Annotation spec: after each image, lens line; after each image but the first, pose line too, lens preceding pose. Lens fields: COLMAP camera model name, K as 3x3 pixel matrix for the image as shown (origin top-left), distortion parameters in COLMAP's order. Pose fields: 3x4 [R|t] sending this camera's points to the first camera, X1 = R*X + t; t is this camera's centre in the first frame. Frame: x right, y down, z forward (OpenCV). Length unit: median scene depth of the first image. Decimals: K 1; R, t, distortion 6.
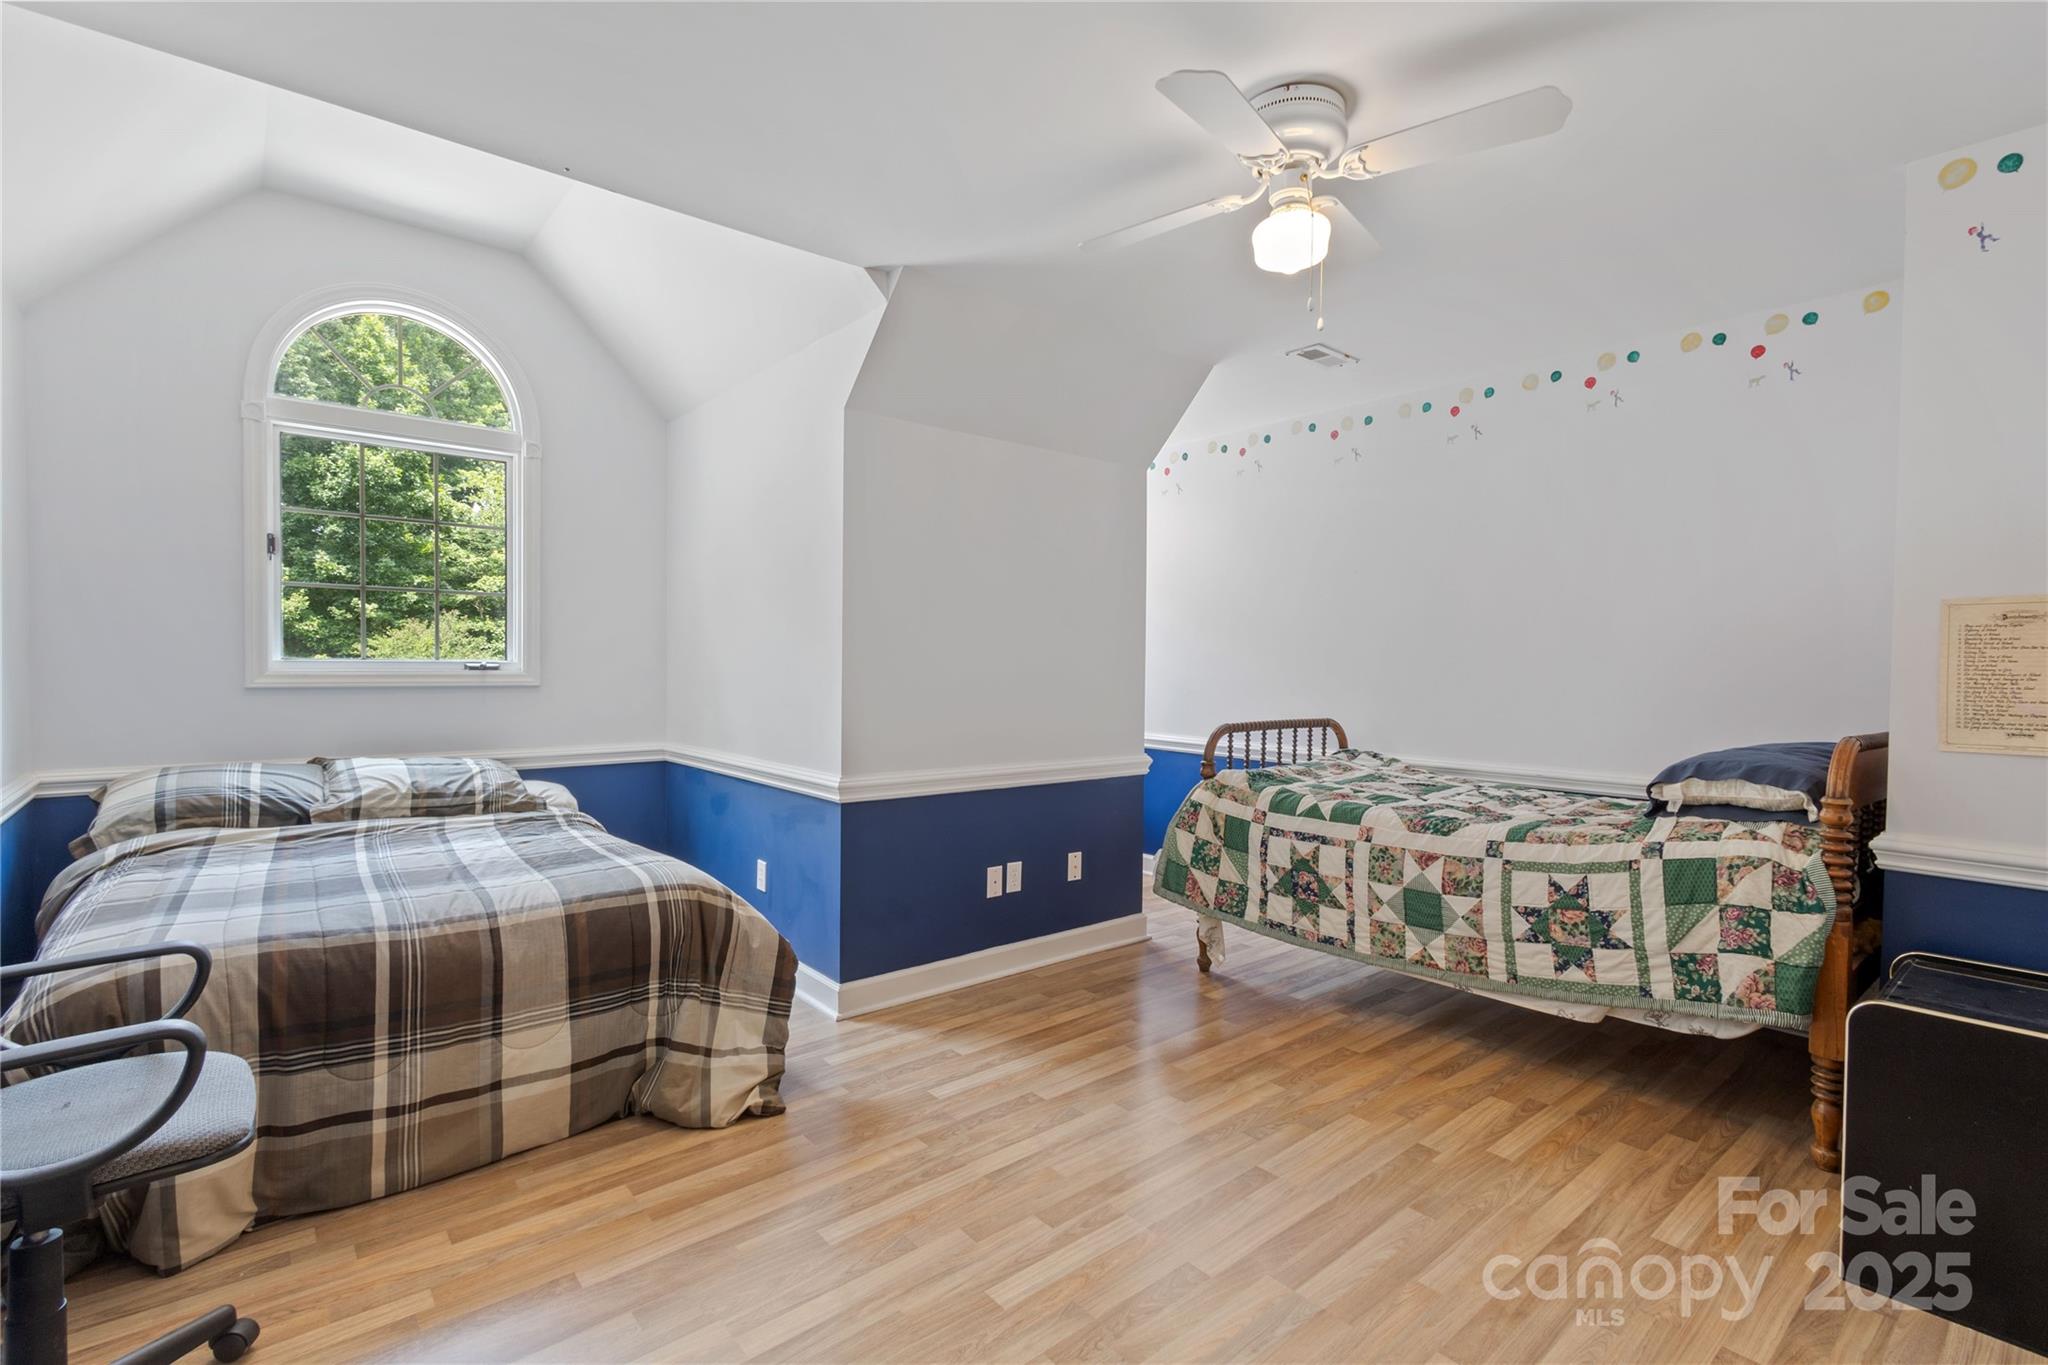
lens RADIAL K [[951.5, 0, 1023.4], [0, 951.5, 678.3], [0, 0, 1]] dist [0.016240, -0.004934]
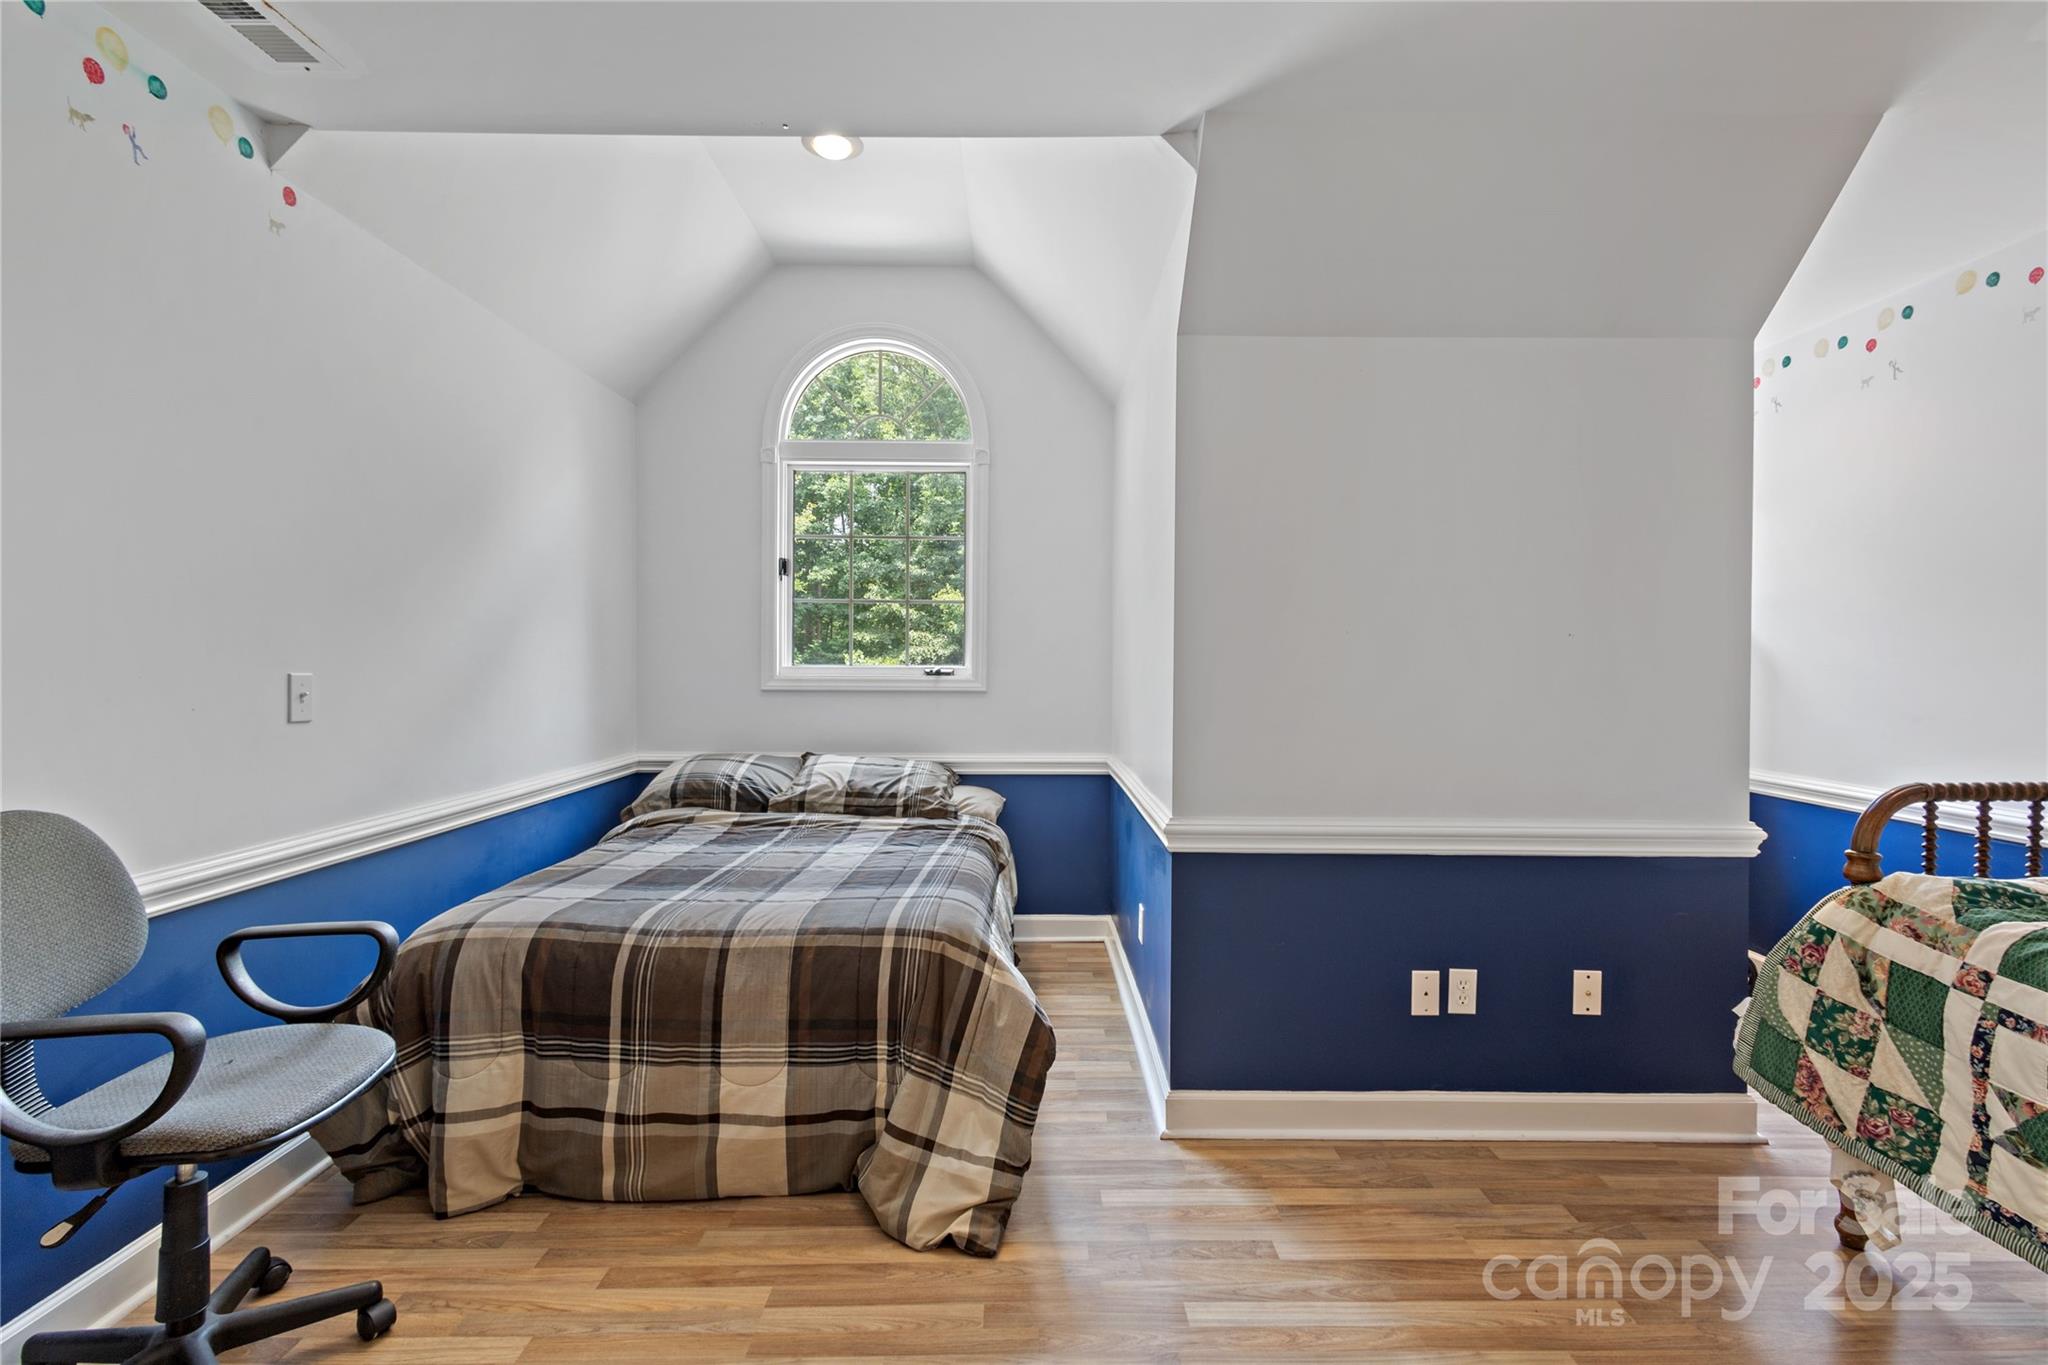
lens RADIAL K [[951.5, 0, 1024.1], [0, 951.5, 668.7], [0, 0, 1]] dist [0.016240, -0.004934]
pose [[0.772377, -0.001272, -0.635162, 0.206822], [-0.009115, 0.999873, -0.013086, -0.004633], [0.635098, 0.015897, 0.772268, 0.340365]]
